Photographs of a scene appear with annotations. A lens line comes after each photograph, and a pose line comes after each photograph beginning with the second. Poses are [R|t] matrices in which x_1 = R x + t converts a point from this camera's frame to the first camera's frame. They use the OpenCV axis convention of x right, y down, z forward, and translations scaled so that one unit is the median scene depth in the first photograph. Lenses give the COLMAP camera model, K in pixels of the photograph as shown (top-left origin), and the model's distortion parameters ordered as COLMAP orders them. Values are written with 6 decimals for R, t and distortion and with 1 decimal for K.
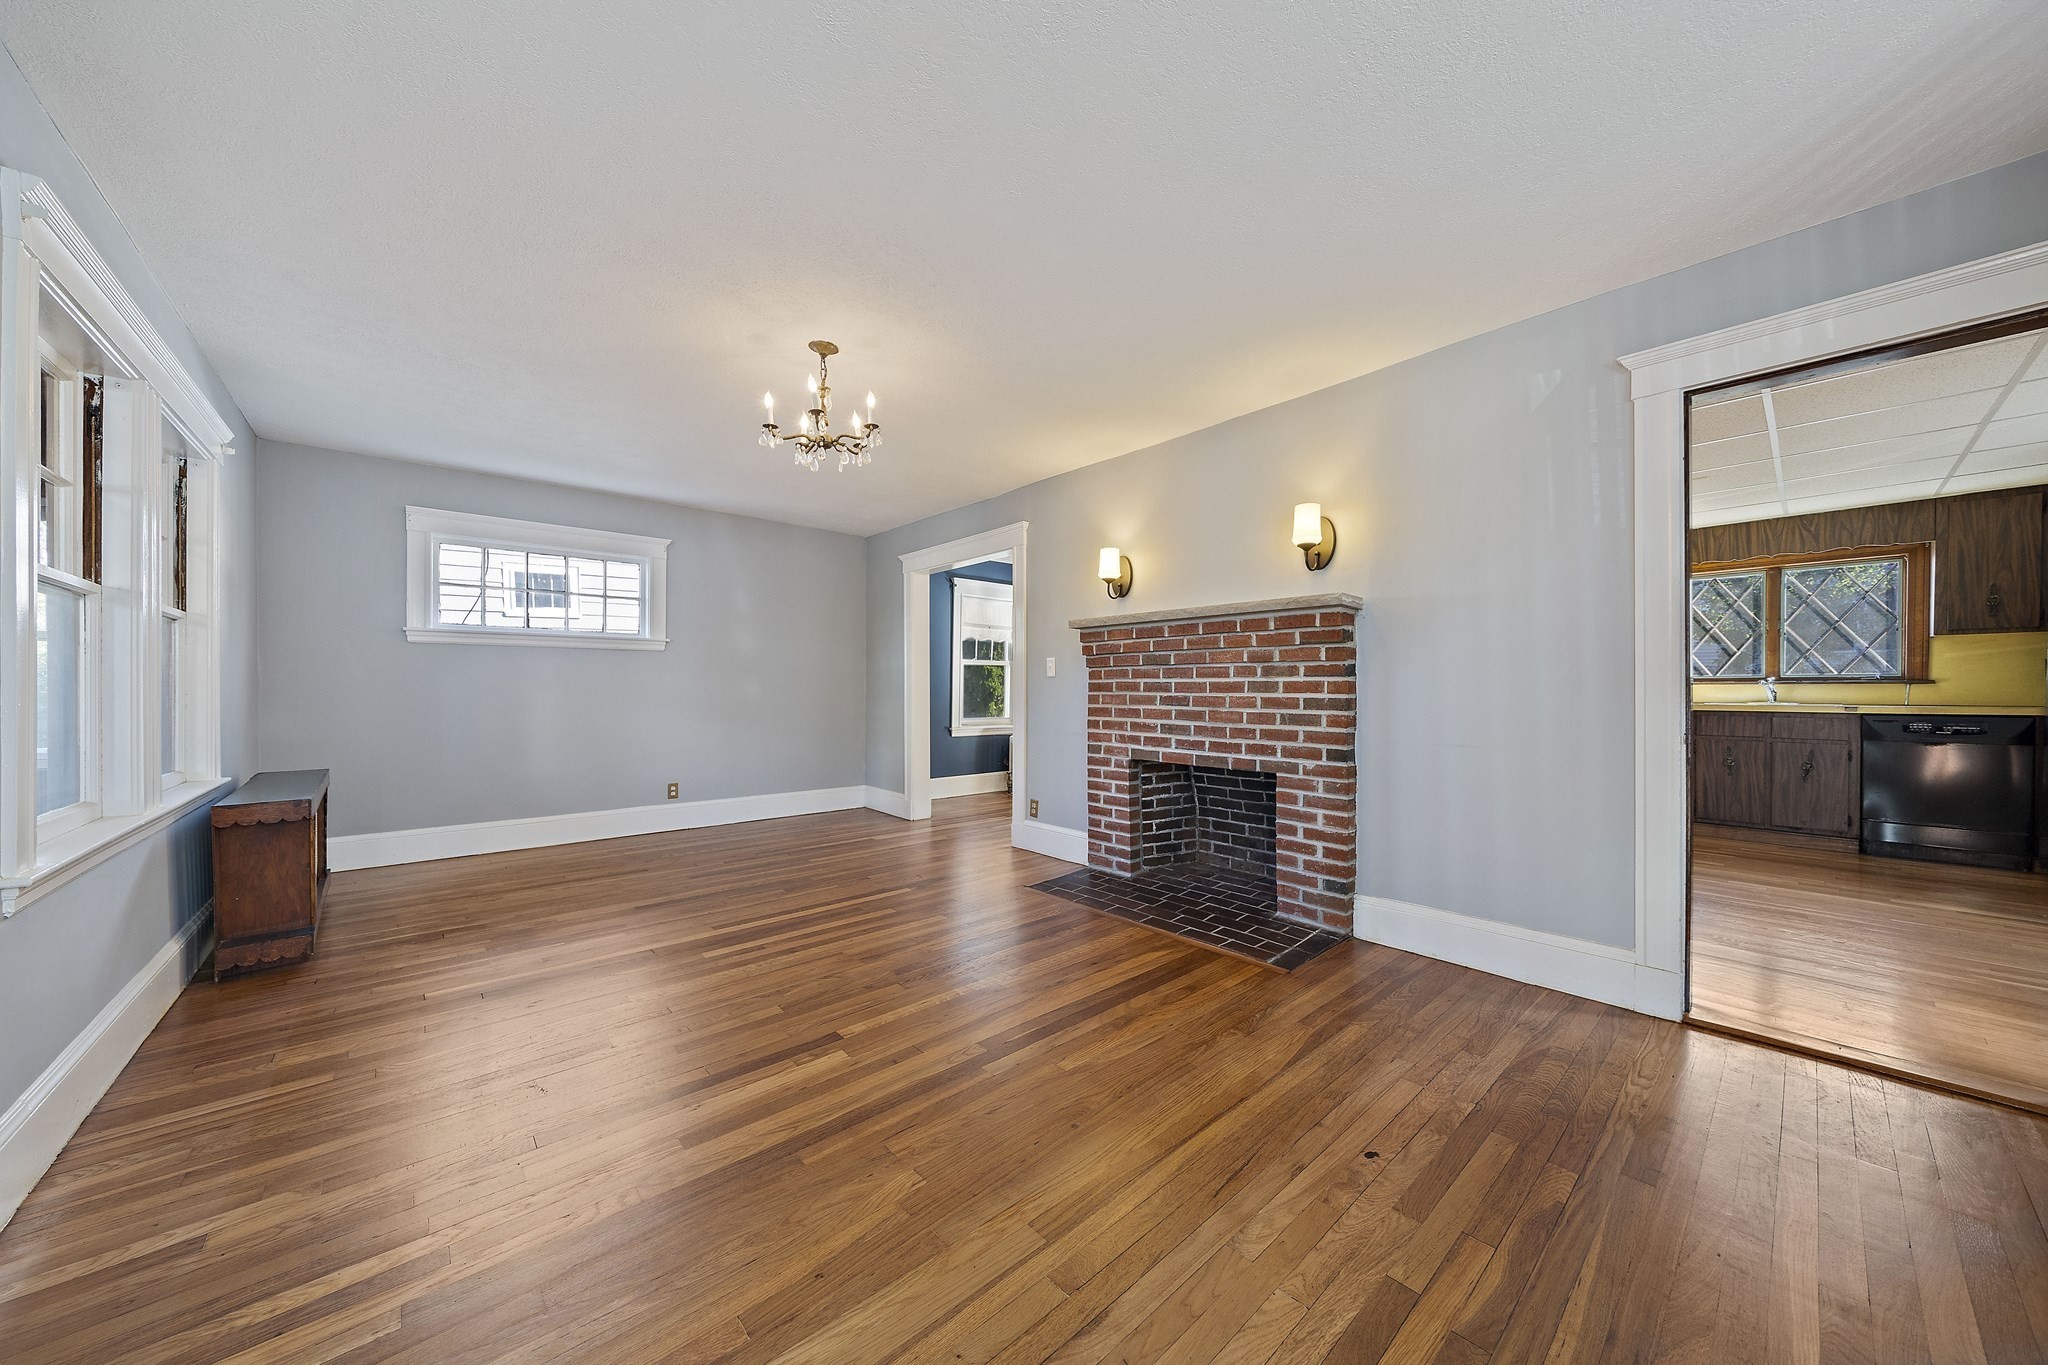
lens RADIAL K [[693.5, 0, 1007.8], [0, 693.5, 687.1], [0, 0, 1]] dist [-0.007668, -0.000115]
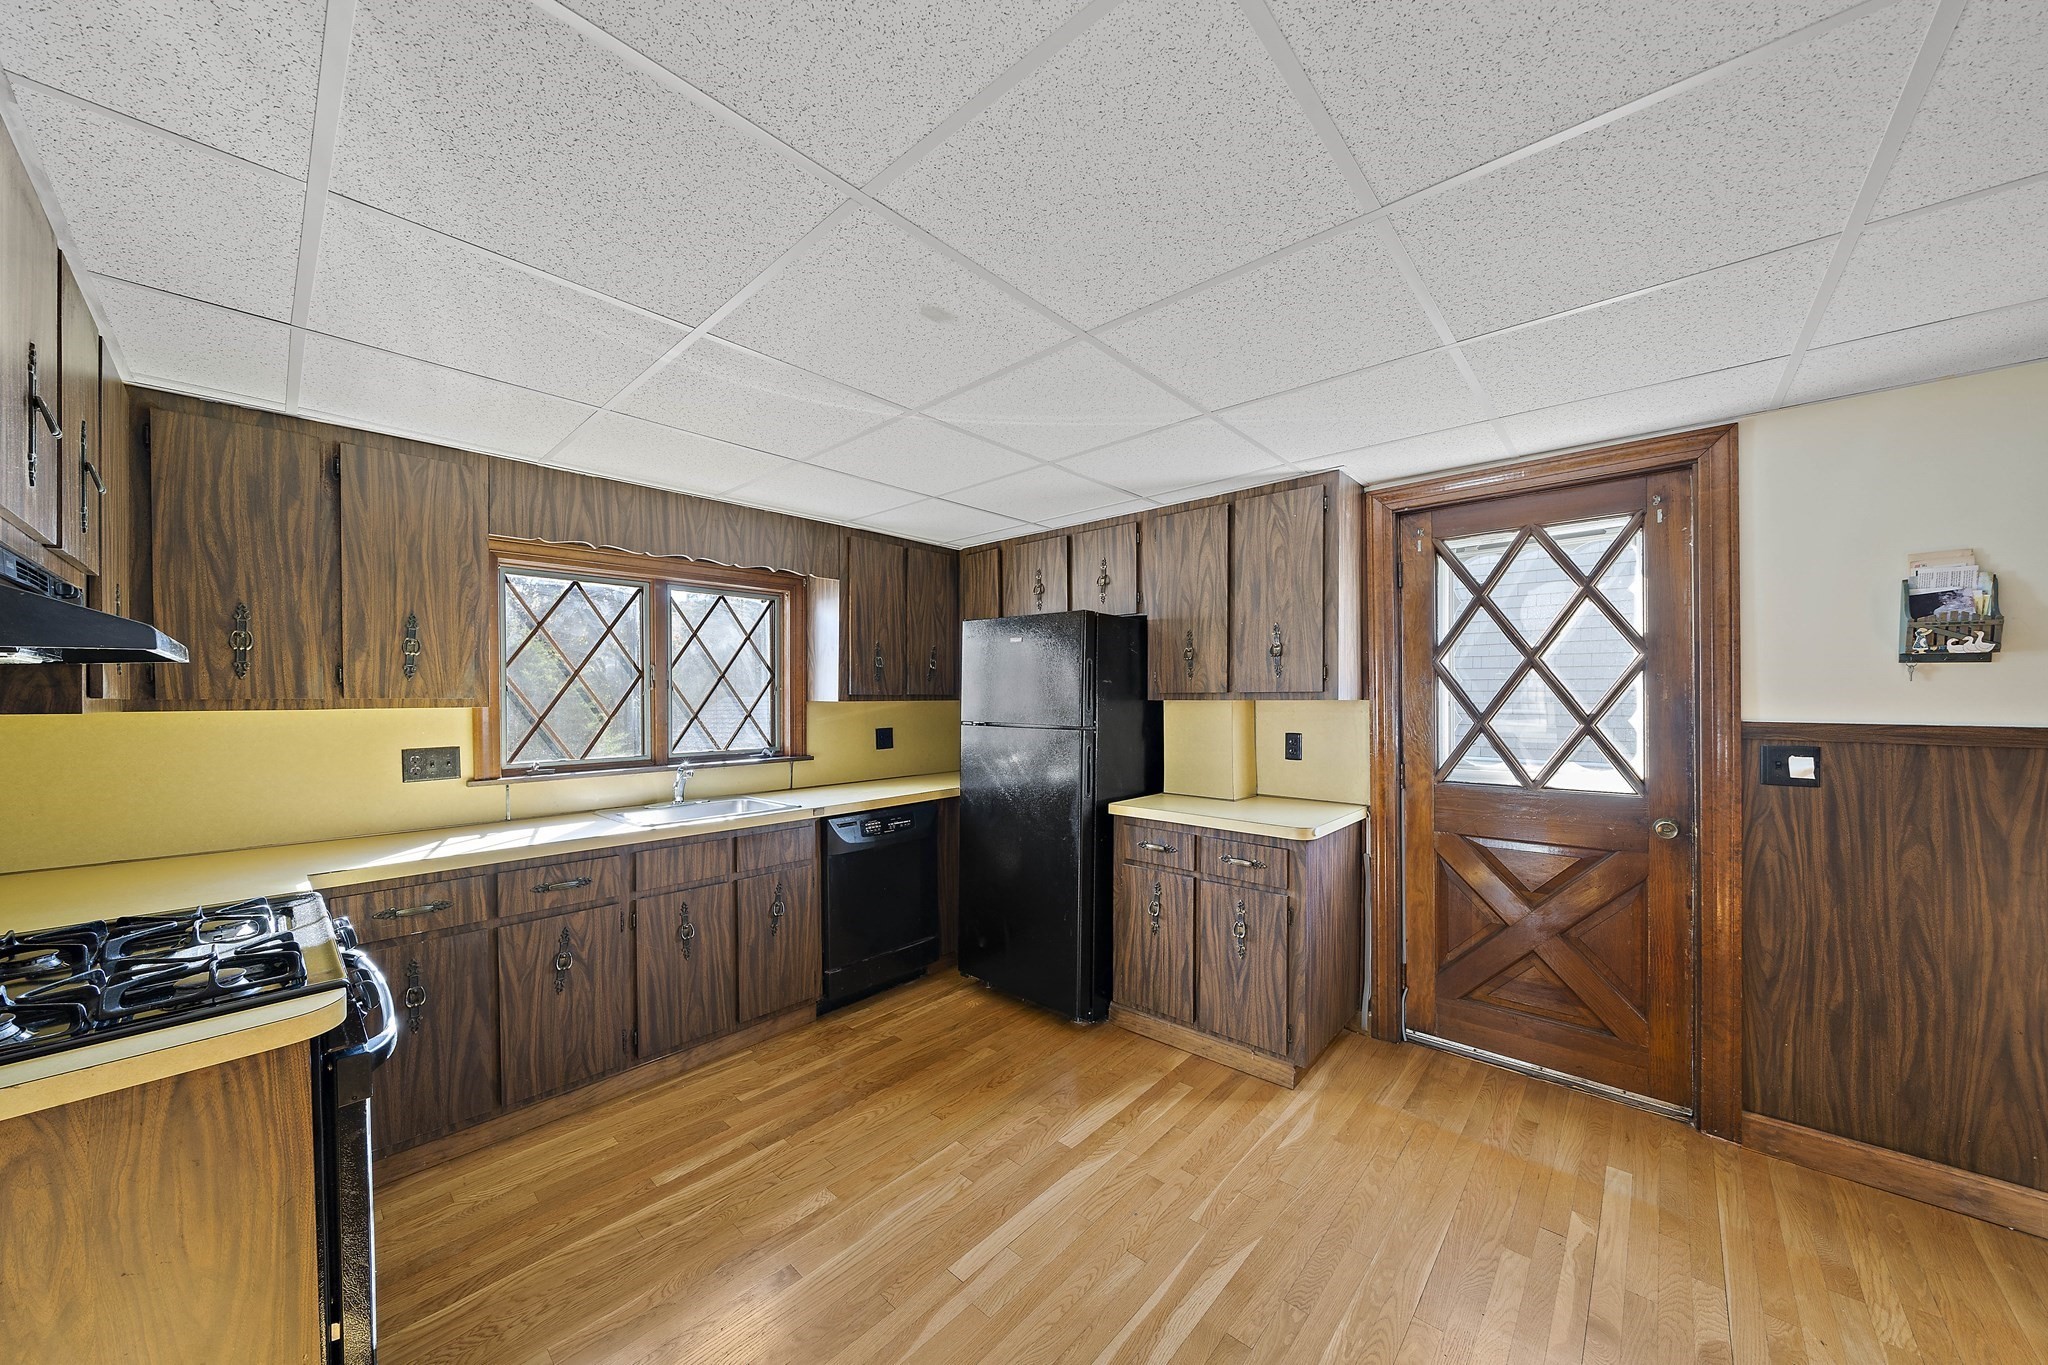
lens RADIAL K [[706.9, 0, 1013.4], [0, 706.9, 693.2], [0, 0, 1]] dist [-0.001279, -0.000109]
pose [[-0.116065, 0.013922, 0.993144, 0.649992], [0.003833, 0.999901, -0.013569, -0.088721], [-0.993234, 0.002232, -0.116107, 1.098582]]
